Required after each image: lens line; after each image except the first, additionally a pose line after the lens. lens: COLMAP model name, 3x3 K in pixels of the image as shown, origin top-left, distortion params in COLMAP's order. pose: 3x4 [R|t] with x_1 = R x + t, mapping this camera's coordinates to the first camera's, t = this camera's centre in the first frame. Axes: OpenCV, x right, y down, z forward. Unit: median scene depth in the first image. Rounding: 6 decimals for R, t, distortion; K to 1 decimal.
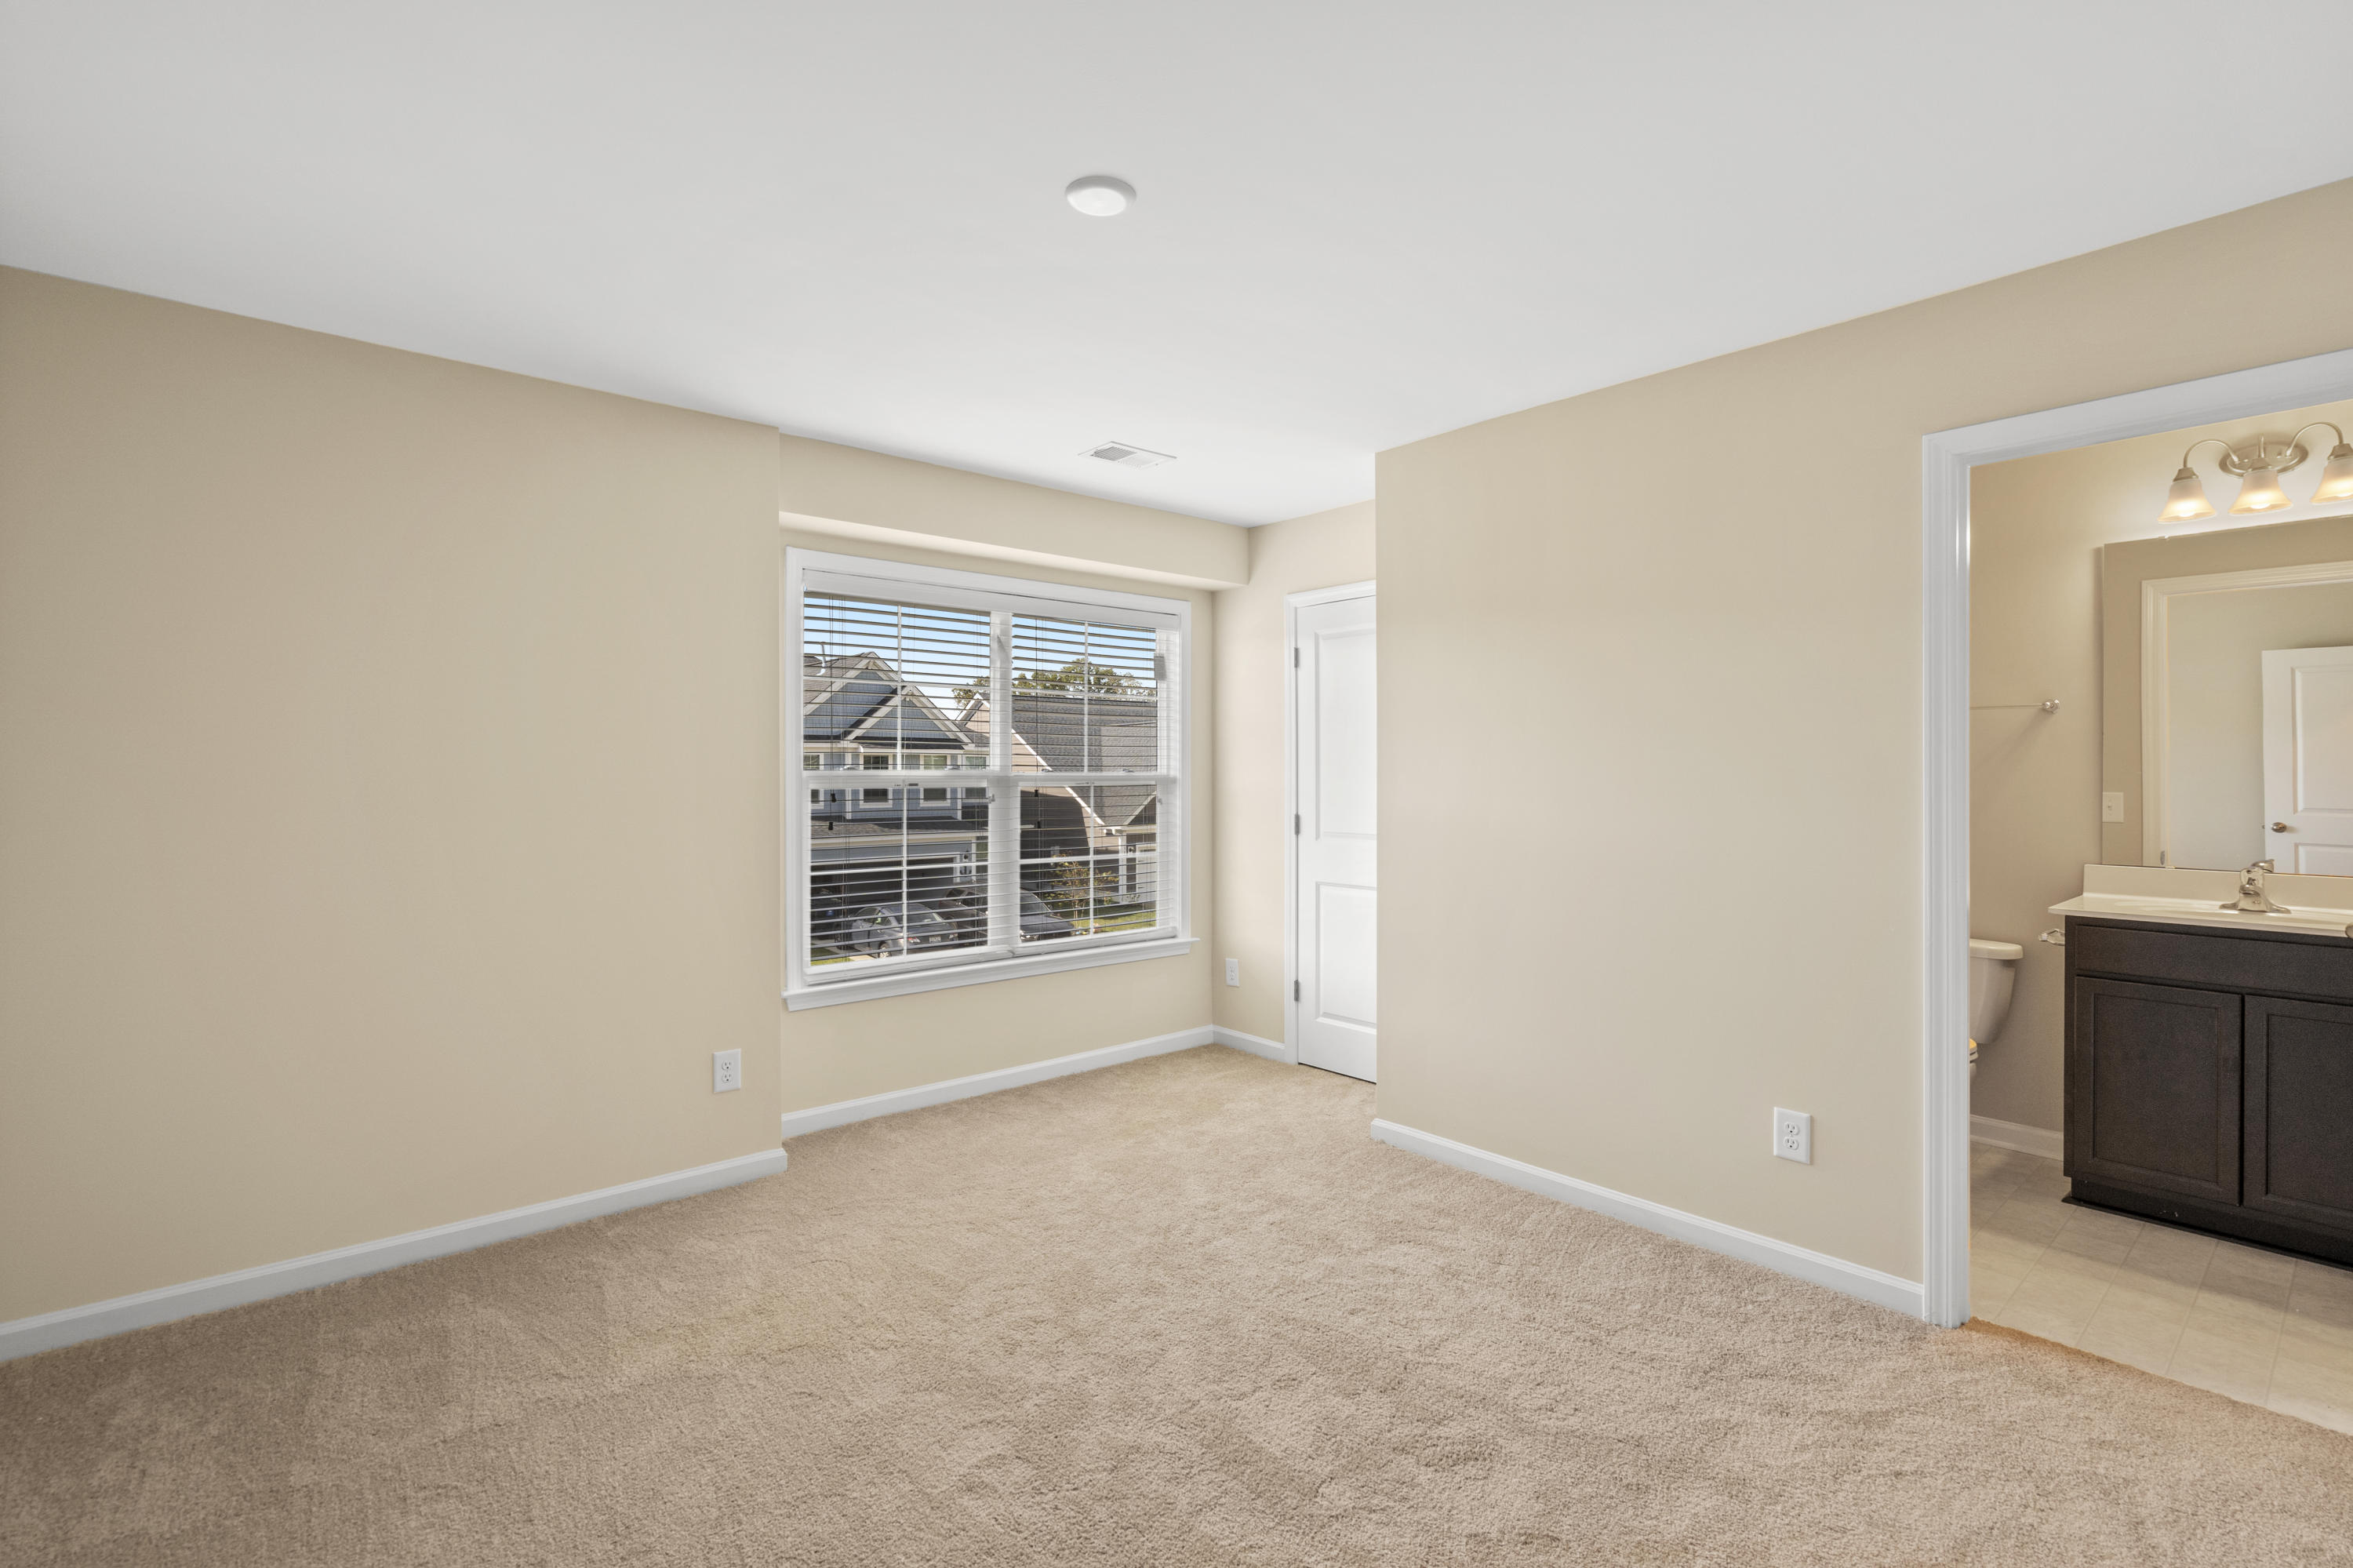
lens RADIAL K [[1078.5, 0, 1182.8], [0, 1078.5, 765.6], [0, 0, 1]] dist [-0.002268, 0.000093]
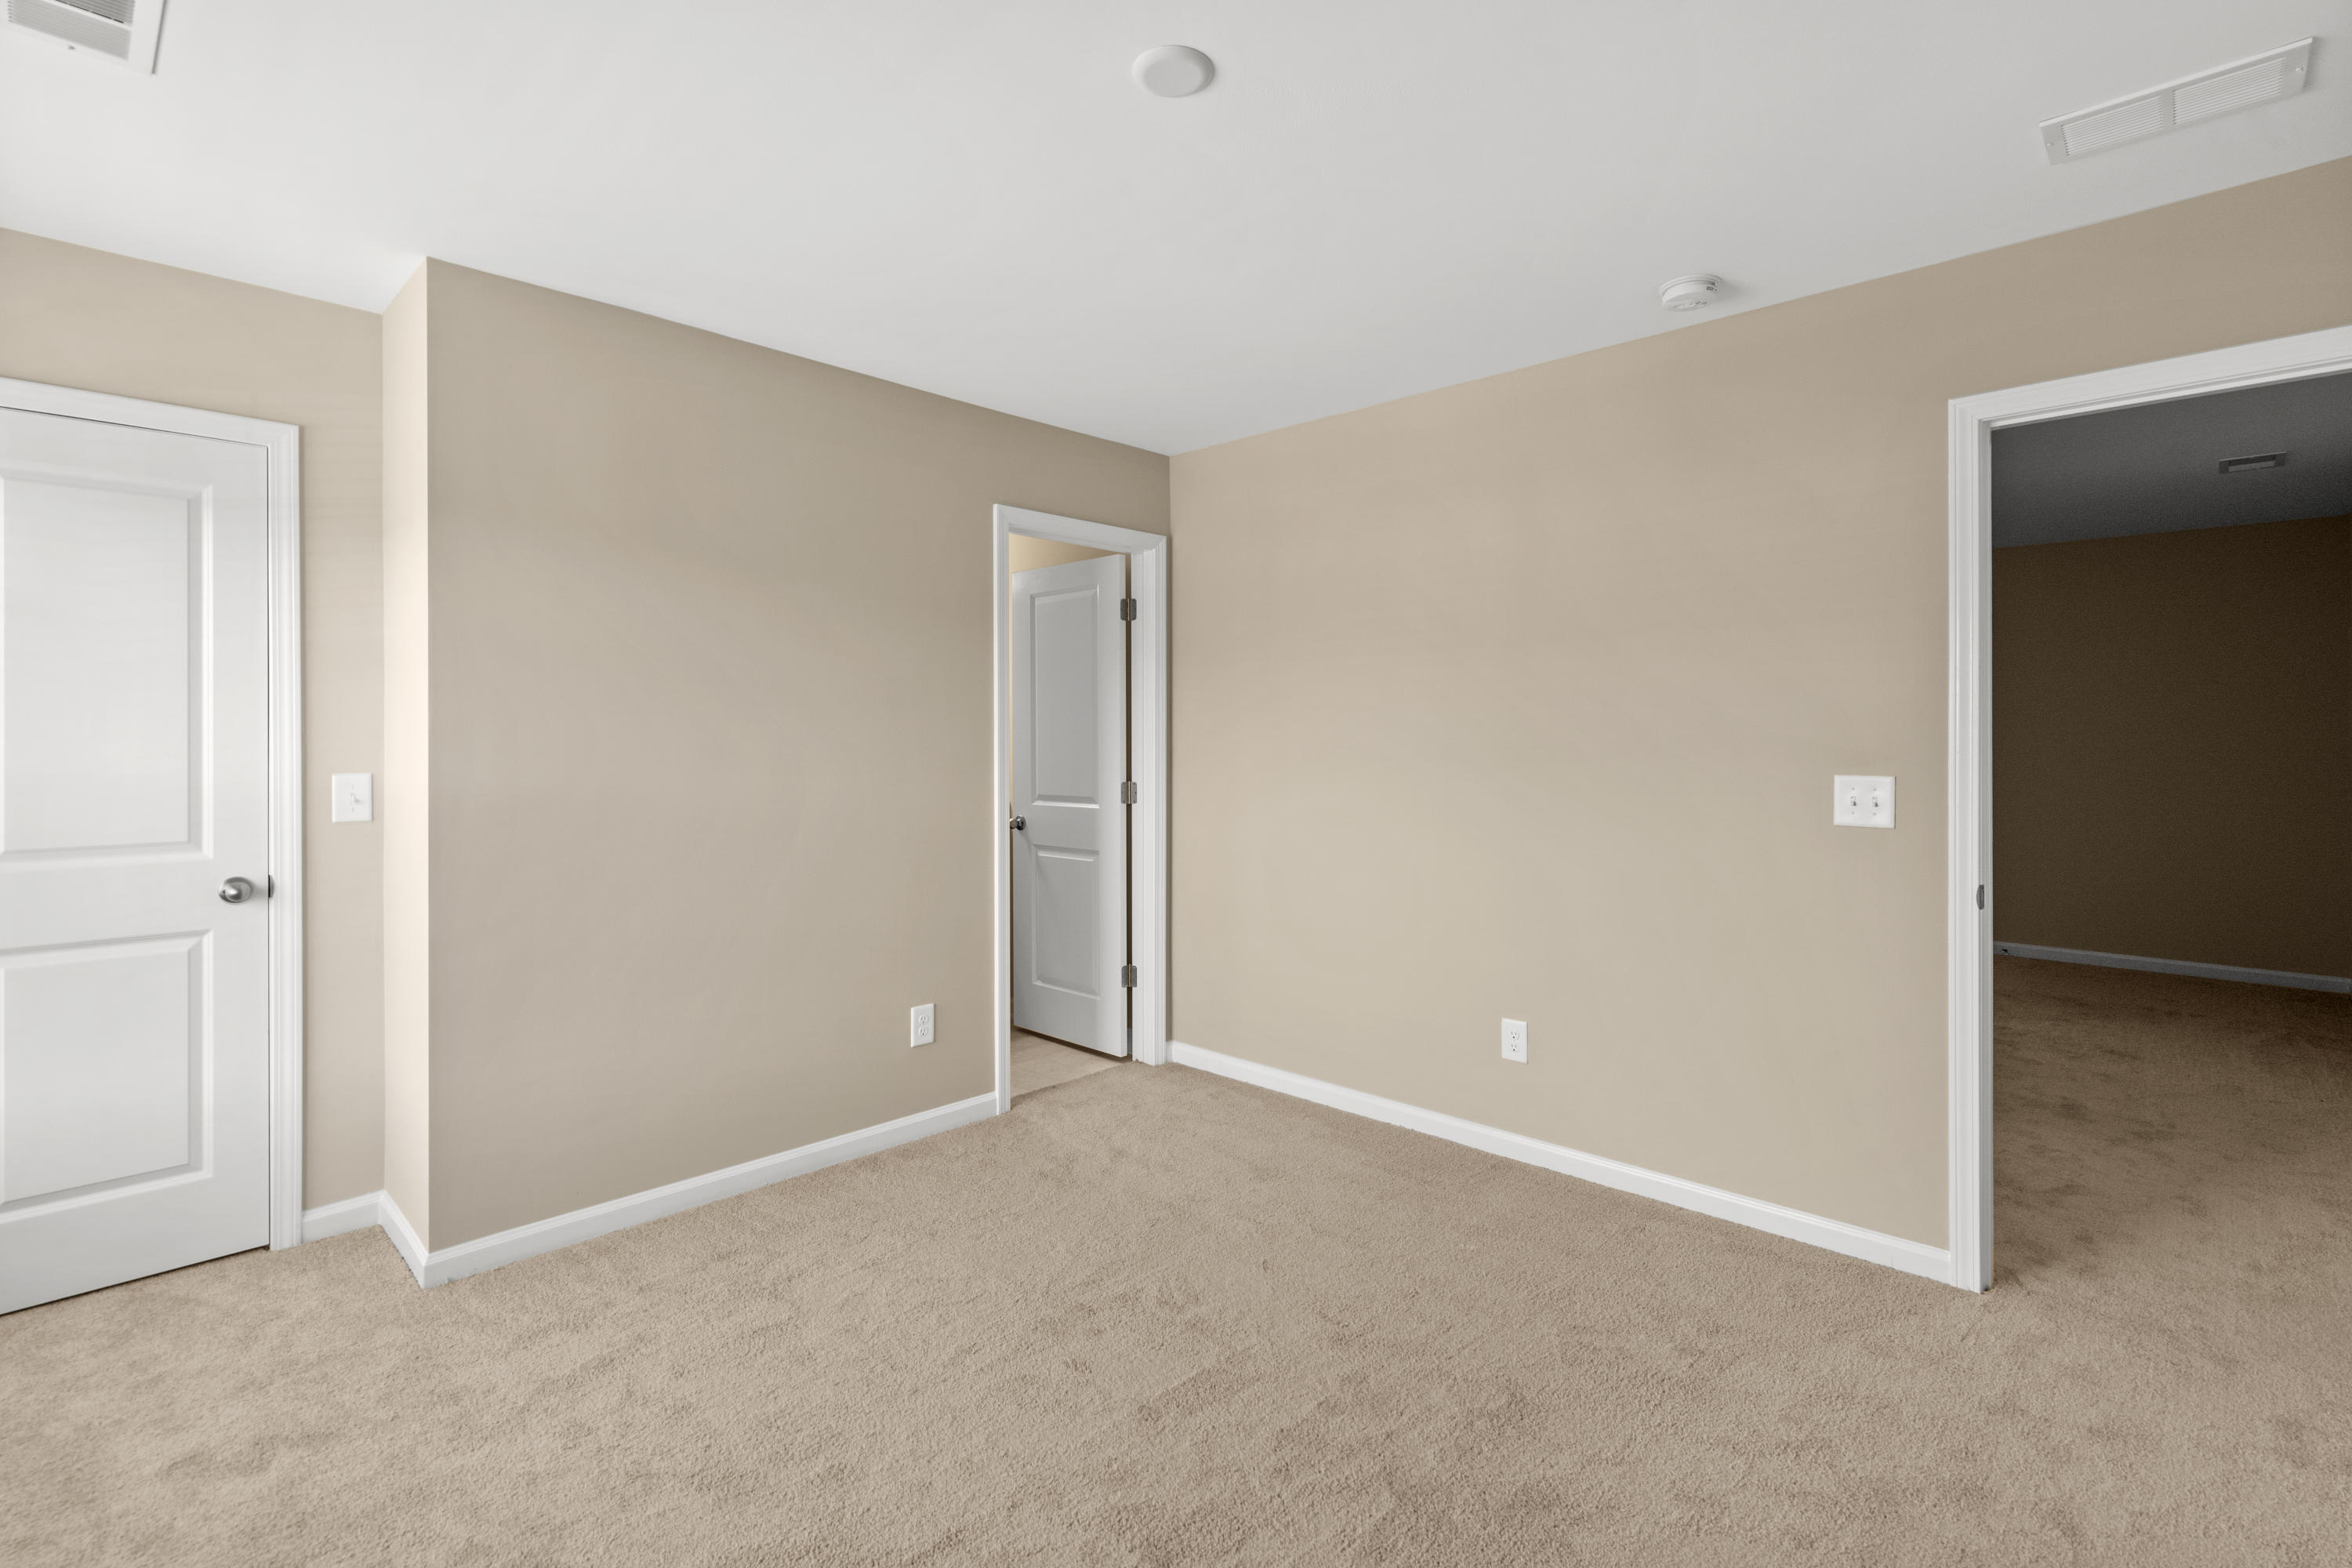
lens RADIAL K [[1069.1, 0, 1171.9], [0, 1069.1, 729.2], [0, 0, 1]] dist [-0.000982, -0.000073]
pose [[-0.088297, 0.013470, 0.996003, -0.642870], [-0.006034, 0.999883, -0.014057, 0.010995], [-0.996076, -0.007251, -0.088205, 0.741532]]
